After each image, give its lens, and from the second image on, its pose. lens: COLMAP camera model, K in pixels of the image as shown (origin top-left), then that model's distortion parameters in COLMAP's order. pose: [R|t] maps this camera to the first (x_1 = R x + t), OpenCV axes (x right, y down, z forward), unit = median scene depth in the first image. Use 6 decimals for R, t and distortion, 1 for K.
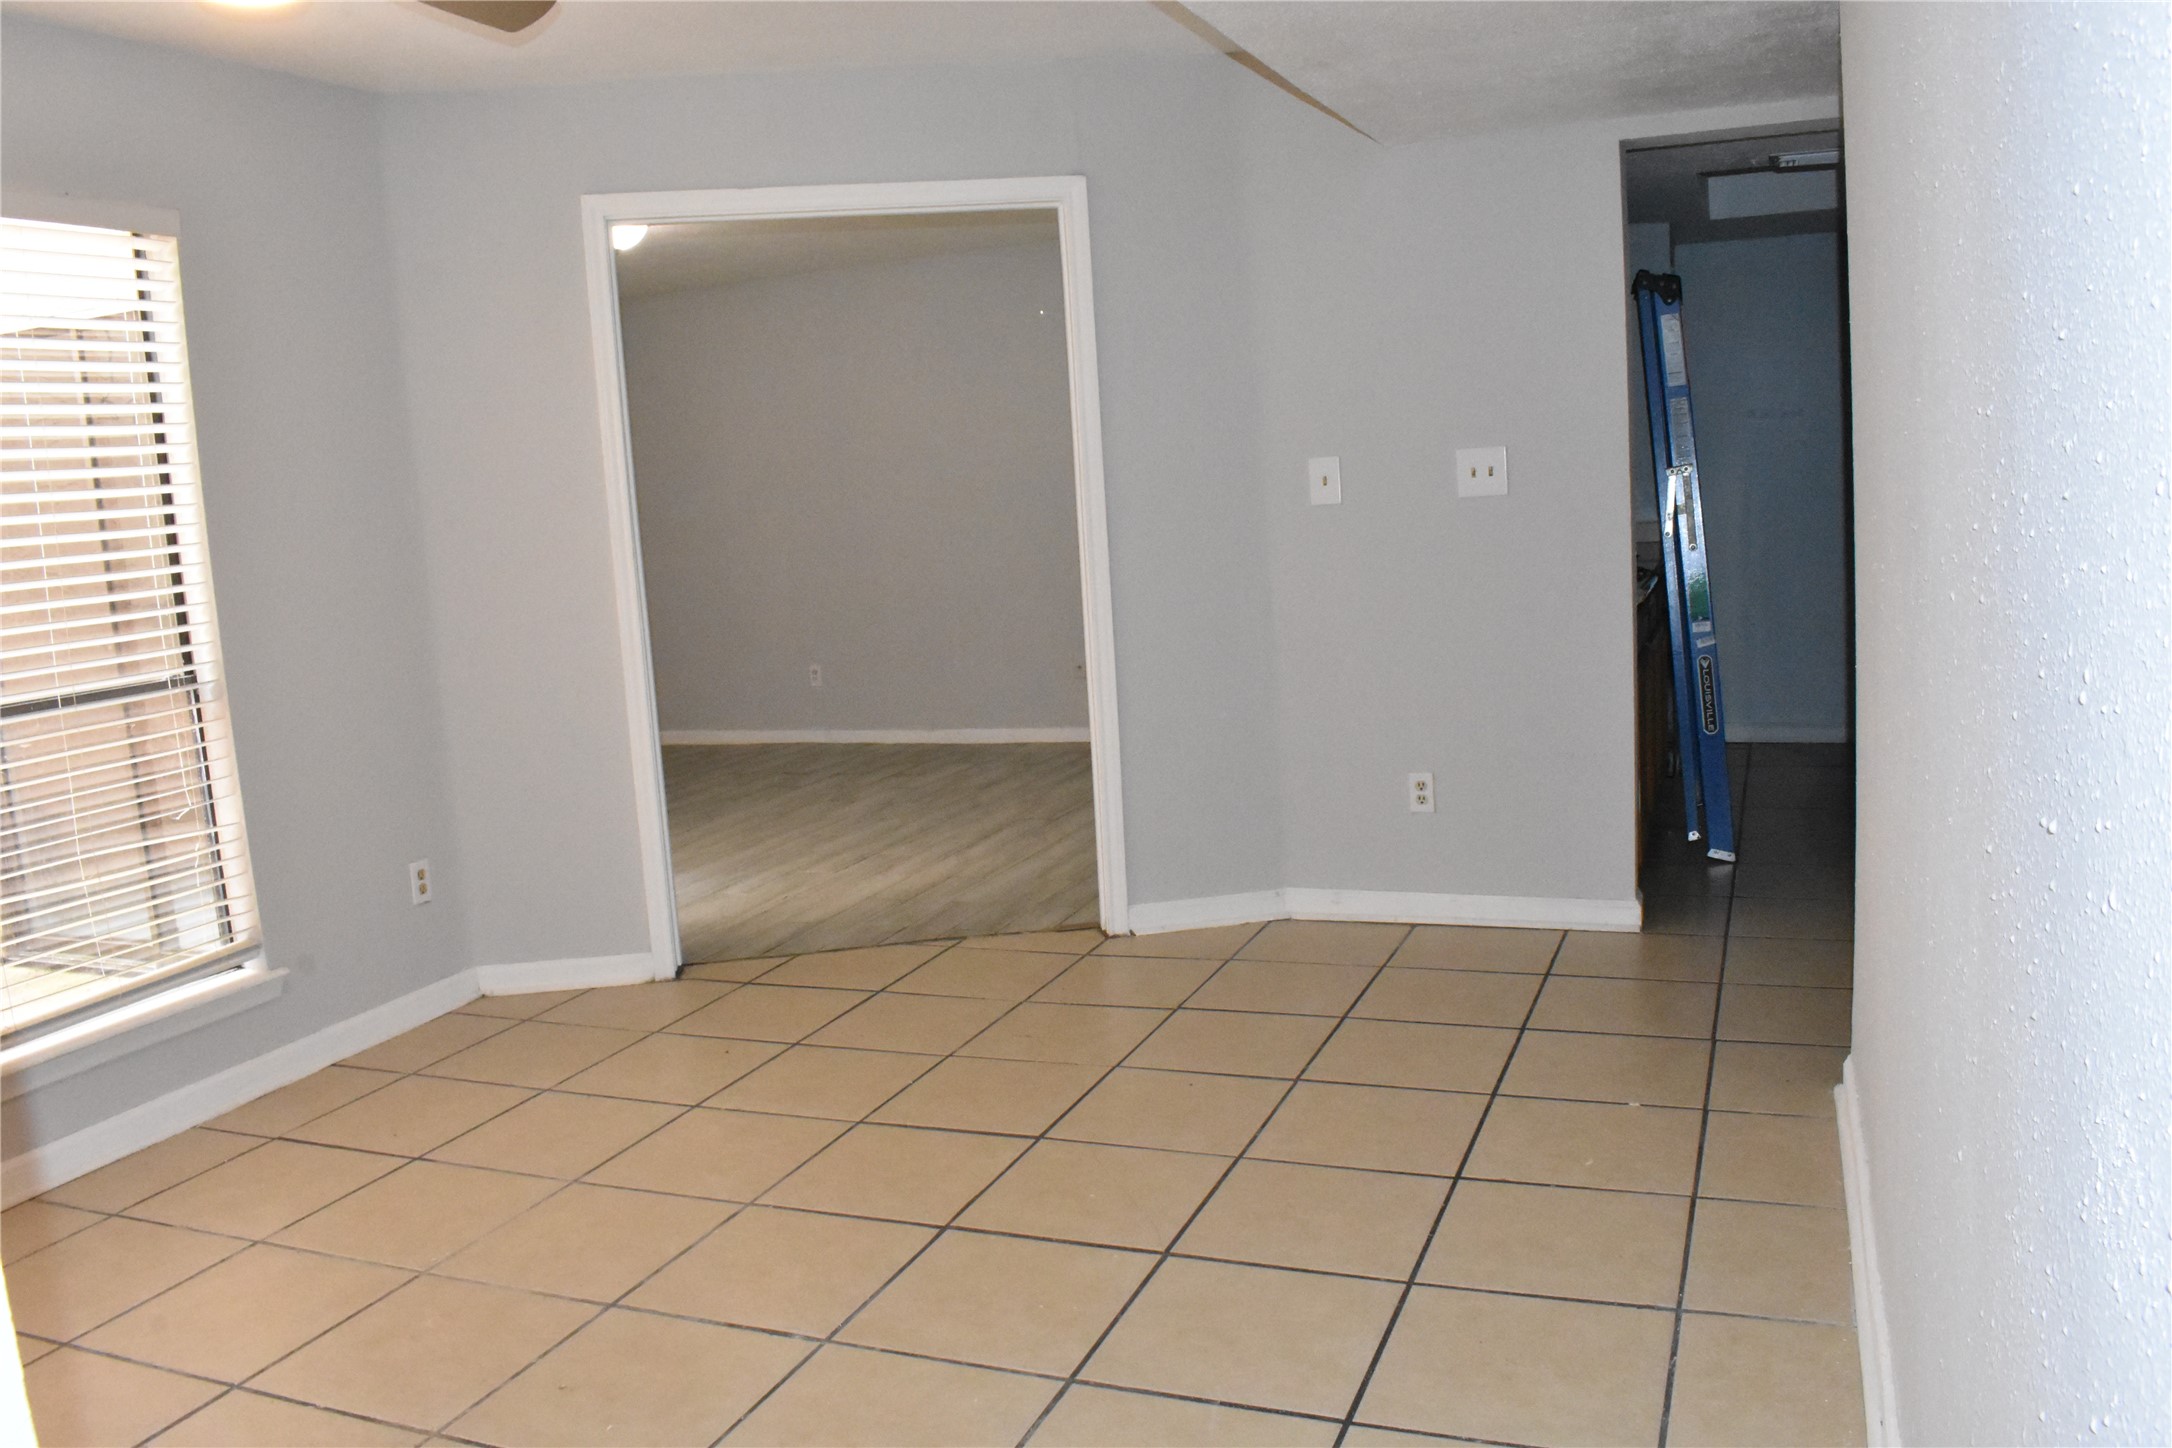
lens RADIAL K [[1684.9, 0, 1086.3], [0, 1684.9, 727.6], [0, 0, 1]] dist [-0.101188, 0.023191]
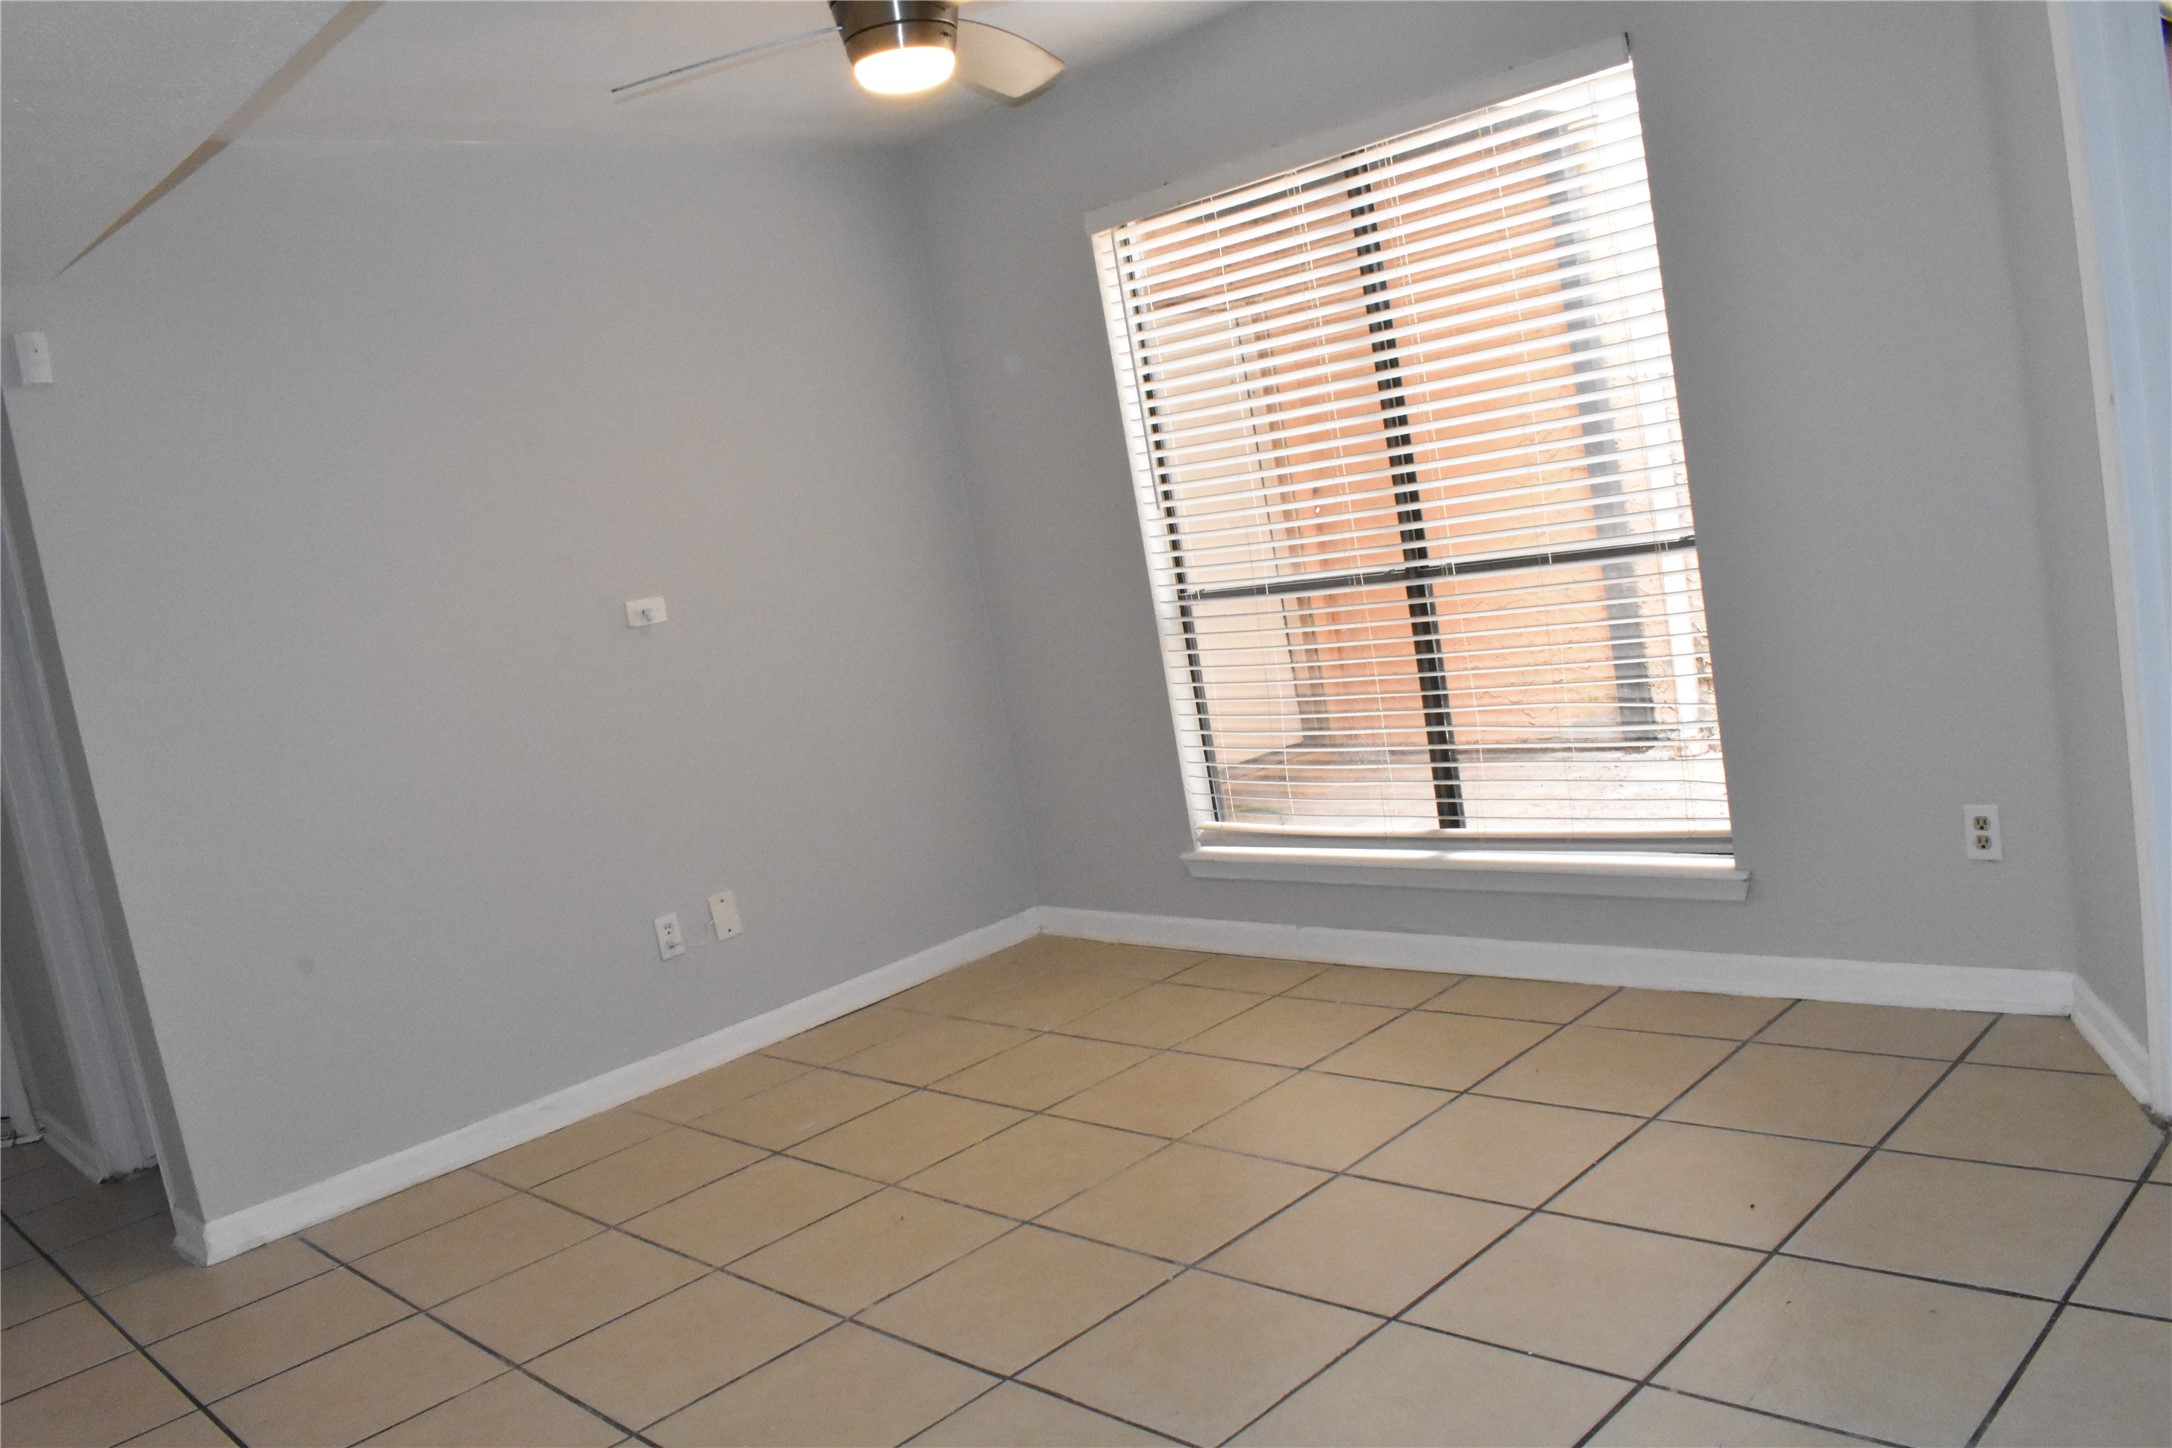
lens RADIAL K [[1684.9, 0, 1084.3], [0, 1684.9, 717.7], [0, 0, 1]] dist [-0.101188, 0.023191]
pose [[-0.370966, 0.250051, -0.894348, 0.468427], [0.067946, 0.967794, 0.242403, -0.194244], [0.926157, 0.029156, -0.376008, 1.091307]]
